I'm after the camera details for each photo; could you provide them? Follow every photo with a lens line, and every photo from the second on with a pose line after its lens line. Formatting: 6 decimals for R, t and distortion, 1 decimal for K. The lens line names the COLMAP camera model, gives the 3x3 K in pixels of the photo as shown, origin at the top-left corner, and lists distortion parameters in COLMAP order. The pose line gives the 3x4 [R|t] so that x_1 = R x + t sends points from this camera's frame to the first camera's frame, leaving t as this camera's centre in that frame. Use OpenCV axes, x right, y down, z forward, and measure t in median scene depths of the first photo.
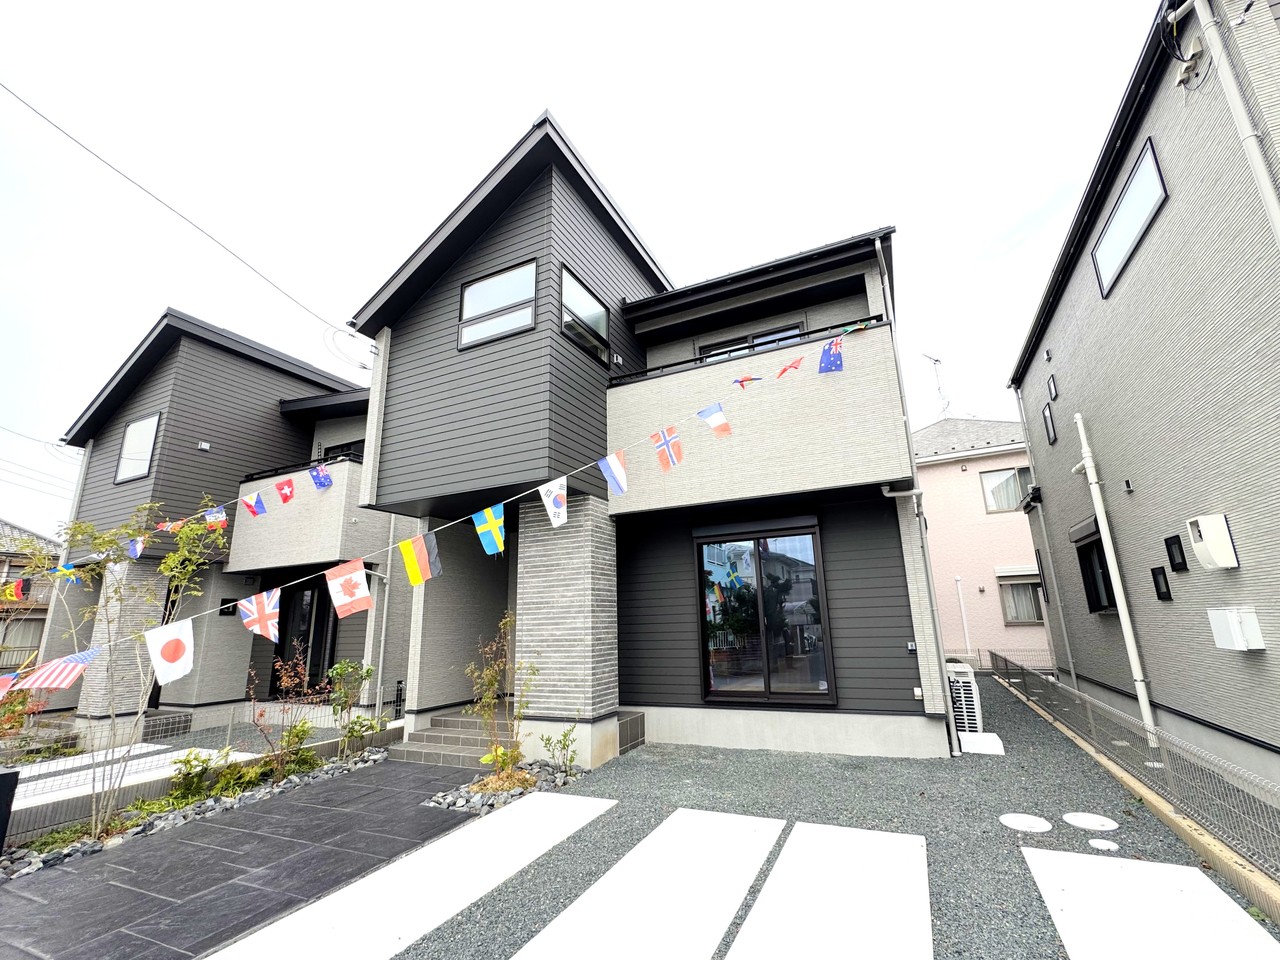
lens RADIAL K [[550.7, 0, 649.5], [0, 550.7, 487.5], [0, 0, 1]] dist [-0.002377, -0.000252]
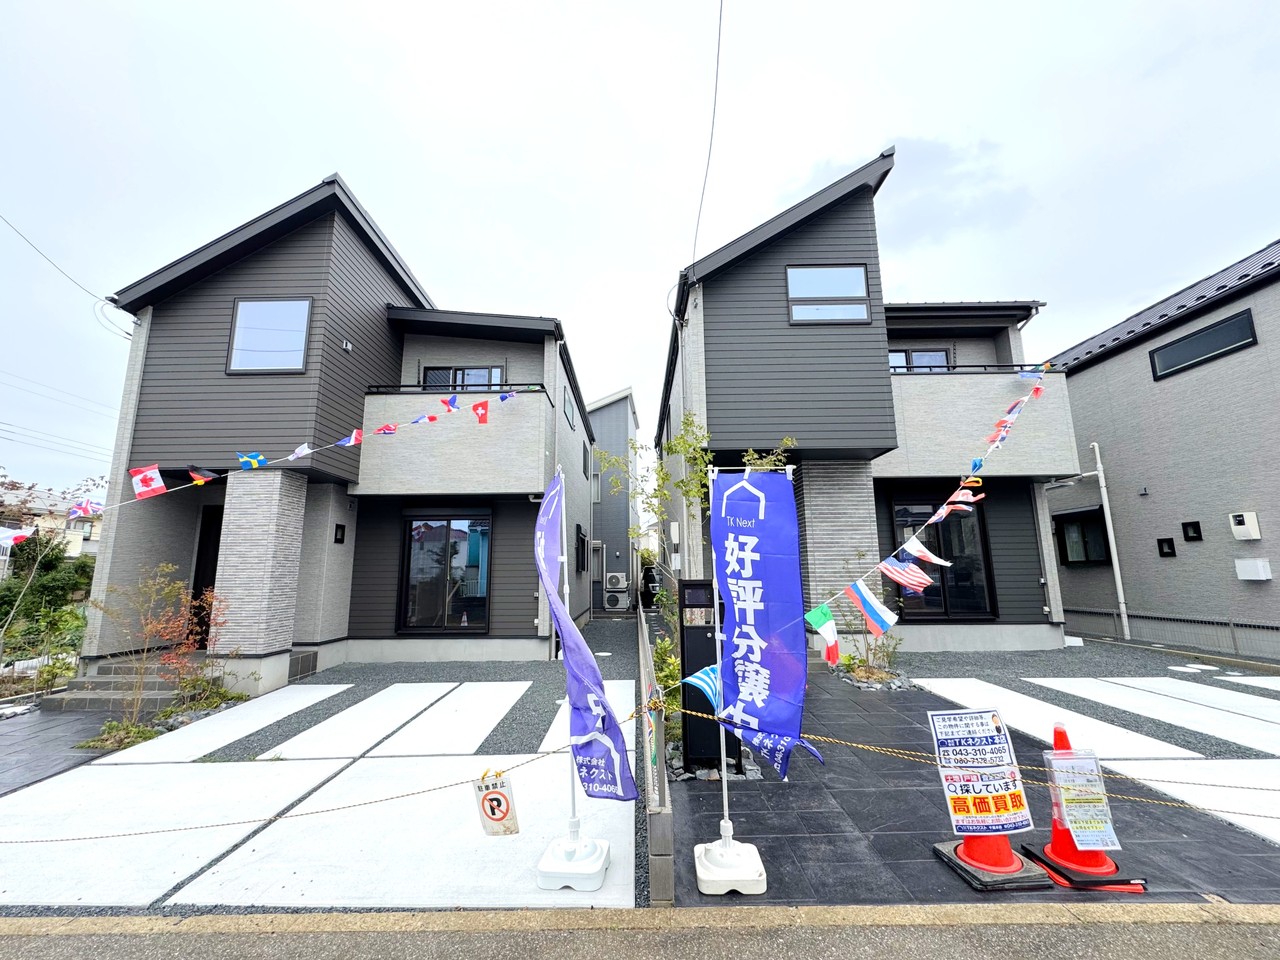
lens RADIAL K [[544.1, 0, 624.0], [0, 544.1, 478.0], [0, 0, 1]] dist [-0.002303, -0.000454]
pose [[0.914560, 0.093452, 0.393507, -1.111473], [-0.116246, 0.992623, 0.034435, 0.074834], [-0.387386, -0.077236, 0.918677, 0.059320]]
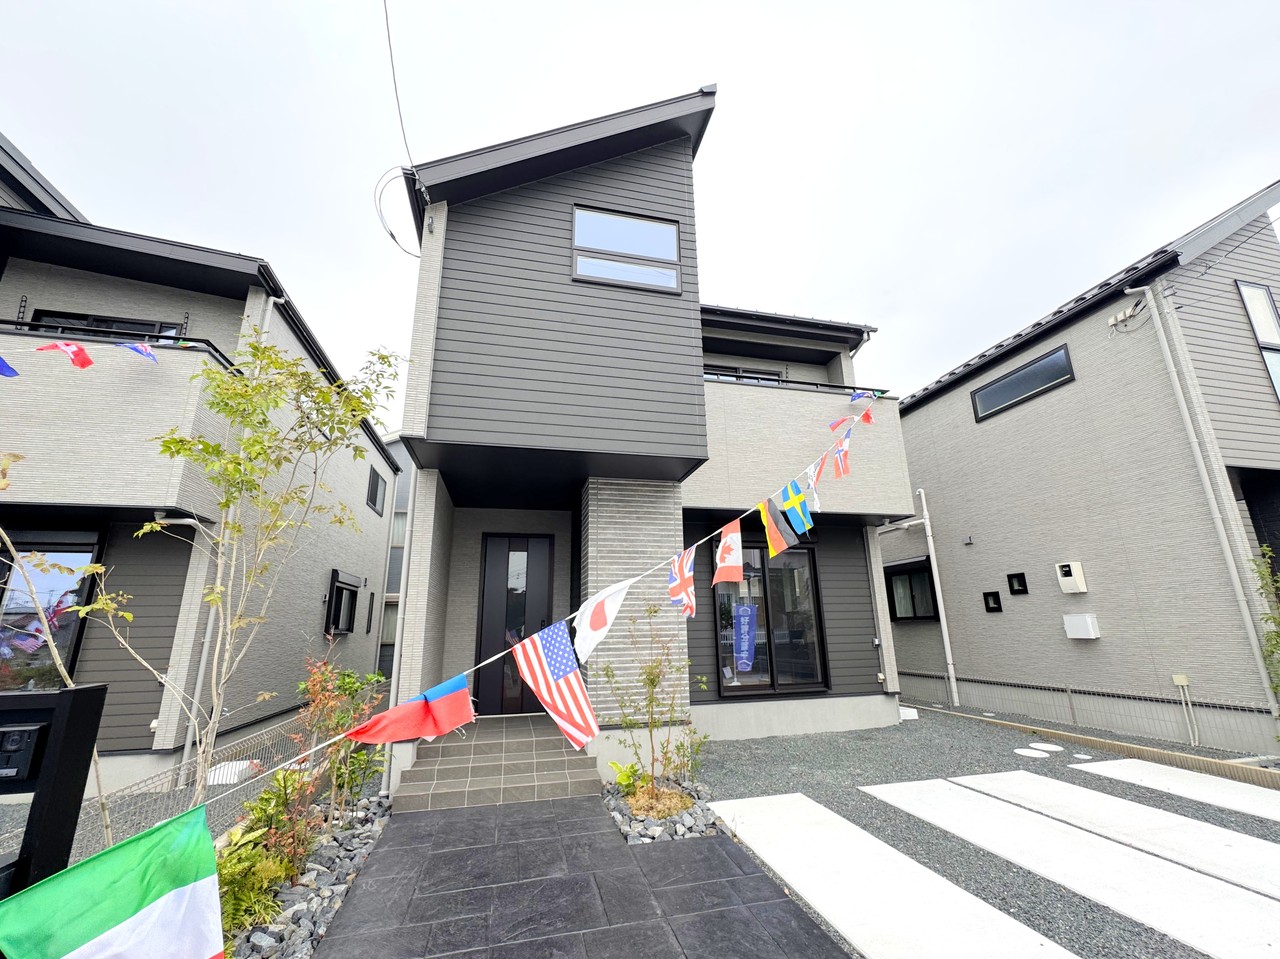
lens RADIAL K [[524.6, 0, 640.1], [0, 524.6, 490.5], [0, 0, 1]] dist [-0.002779, -0.000120]
pose [[0.780781, 0.174565, 0.599923, -0.696434], [-0.154600, 0.984296, -0.085202, 0.113218], [-0.605375, -0.026224, 0.795508, 0.317600]]
